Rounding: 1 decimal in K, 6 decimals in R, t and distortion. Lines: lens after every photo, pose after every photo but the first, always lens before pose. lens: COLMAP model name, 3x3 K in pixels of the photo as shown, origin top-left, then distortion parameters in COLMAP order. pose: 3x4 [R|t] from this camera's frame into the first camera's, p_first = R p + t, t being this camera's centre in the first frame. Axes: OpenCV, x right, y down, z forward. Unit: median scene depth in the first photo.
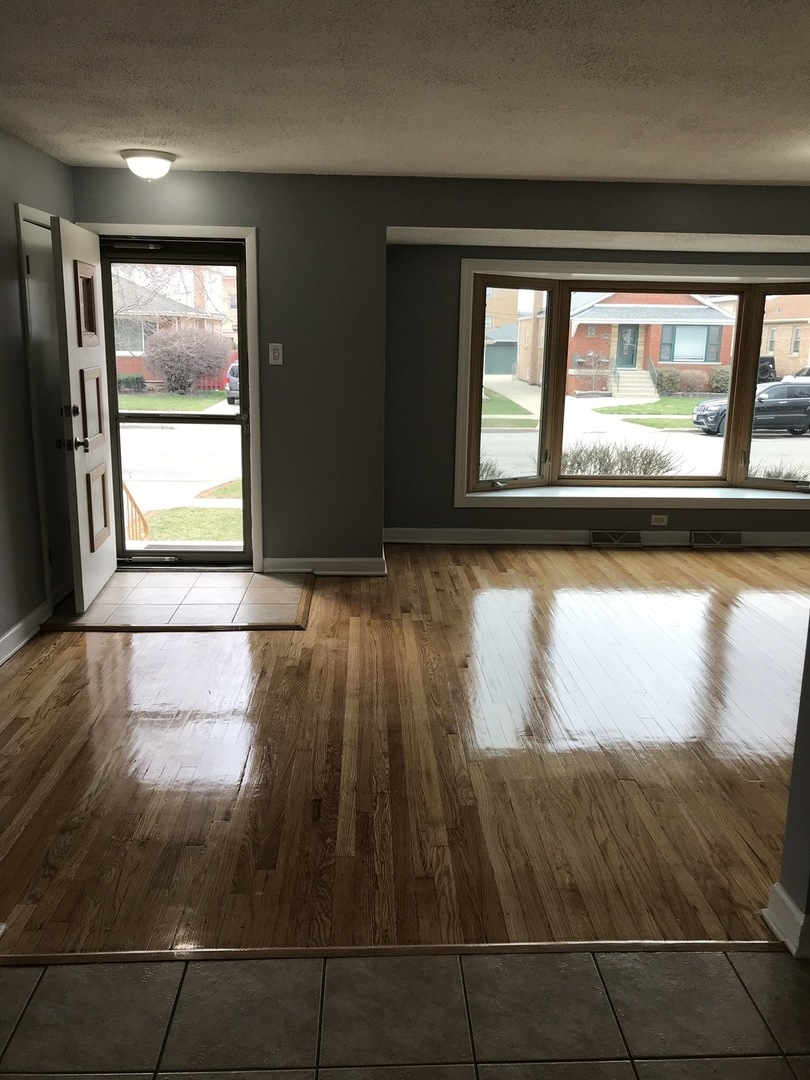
lens RADIAL K [[892.2, 0, 405.0], [0, 892.2, 540.0], [0, 0, 1]] dist [0.072012, -0.234000]
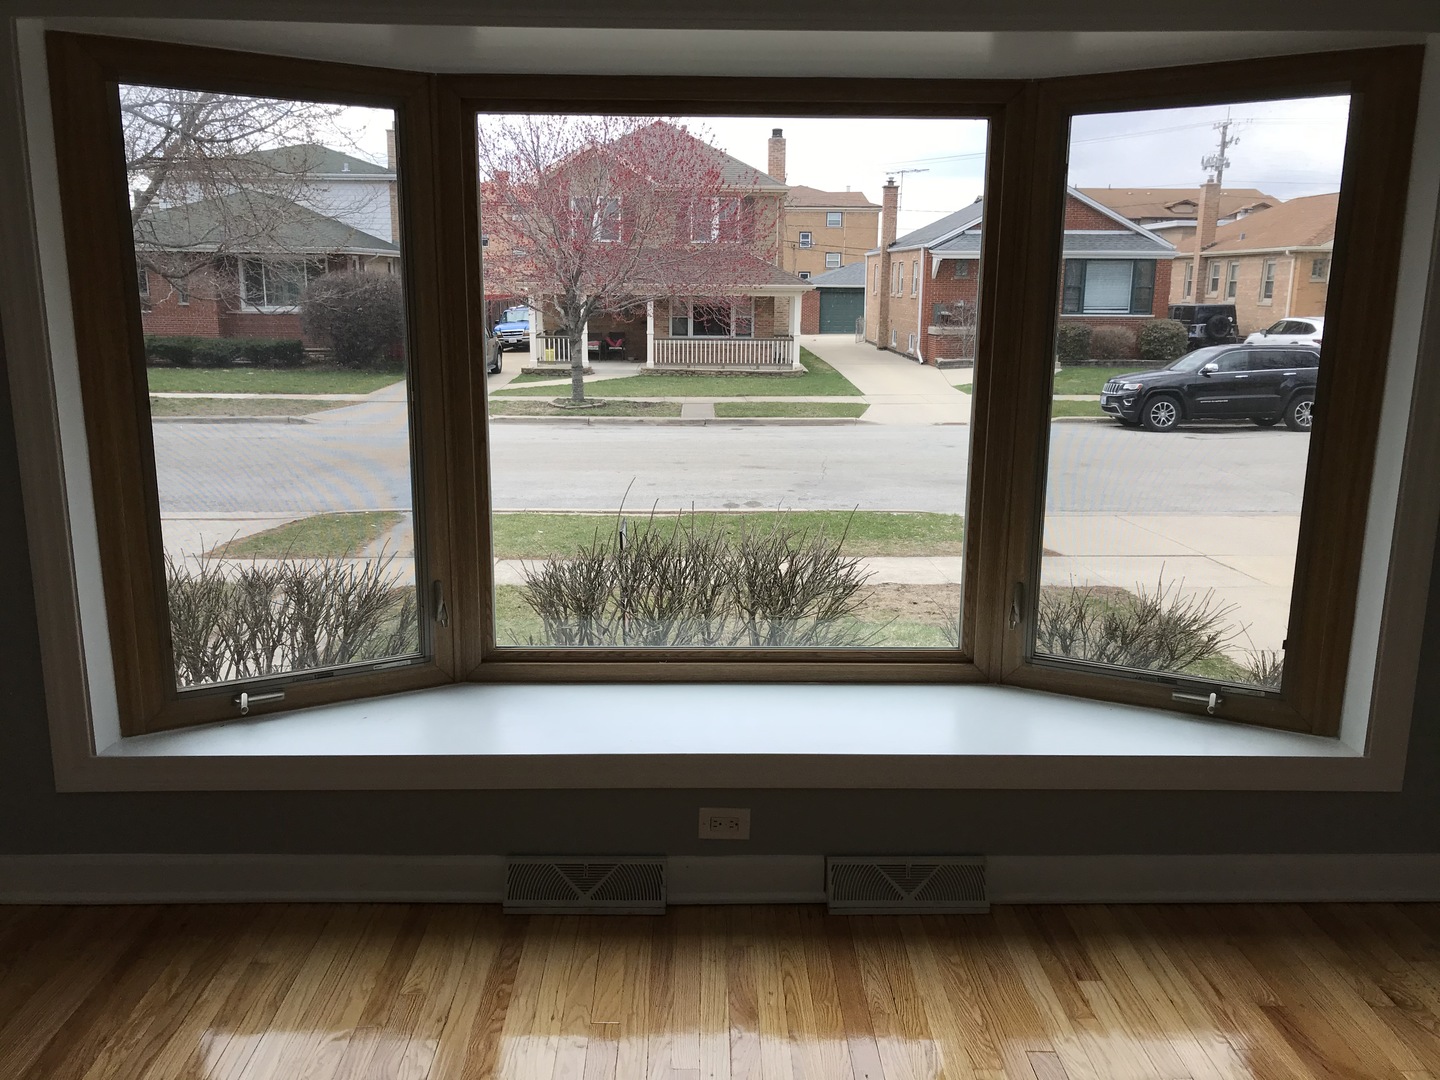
lens RADIAL K [[1196.2, 0, 720.0], [0, 1196.2, 540.0], [0, 0, 1]] dist [0.008389, -0.004273]
pose [[0.999693, -0.004242, -0.024431, 0.063167], [0.003951, 0.999921, -0.011944, -0.025187], [0.024479, 0.011844, 0.999630, 0.124501]]
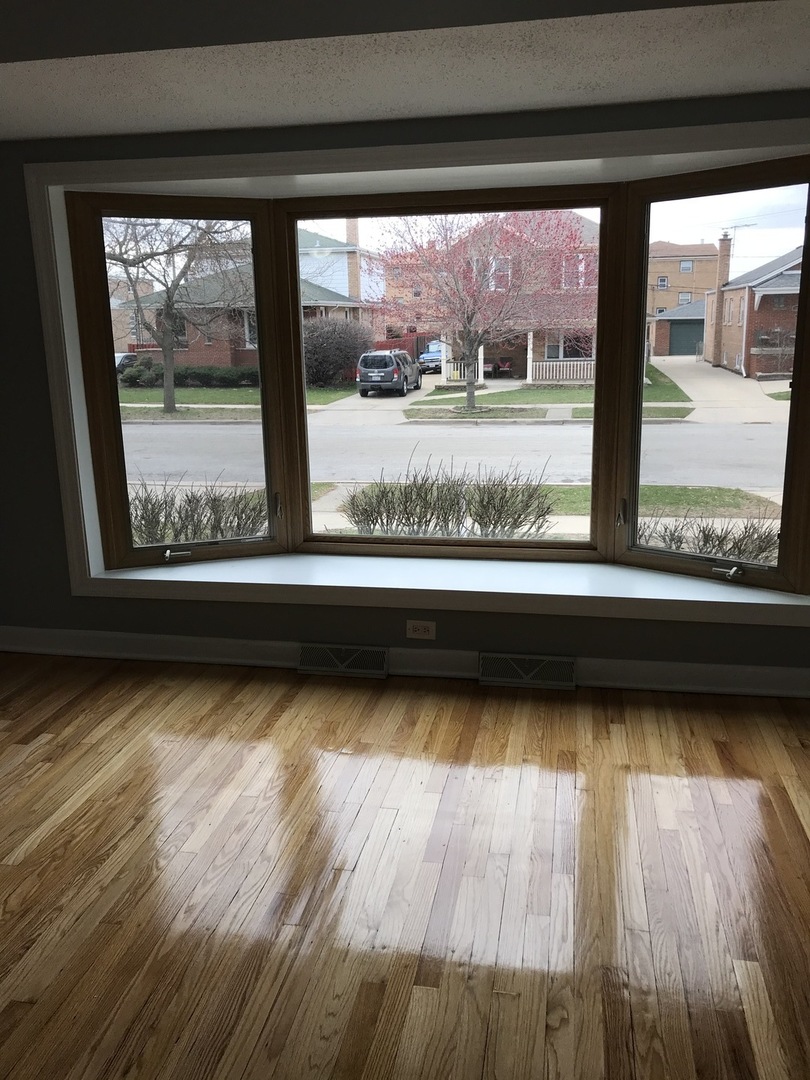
lens RADIAL K [[892.2, 0, 405.0], [0, 892.2, 540.0], [0, 0, 1]] dist [0.072012, -0.234000]
pose [[0.972135, 0.019236, -0.233629, 0.086350], [-0.015803, 0.999738, 0.016558, -0.018445], [0.233886, -0.012405, 0.972185, 0.101169]]
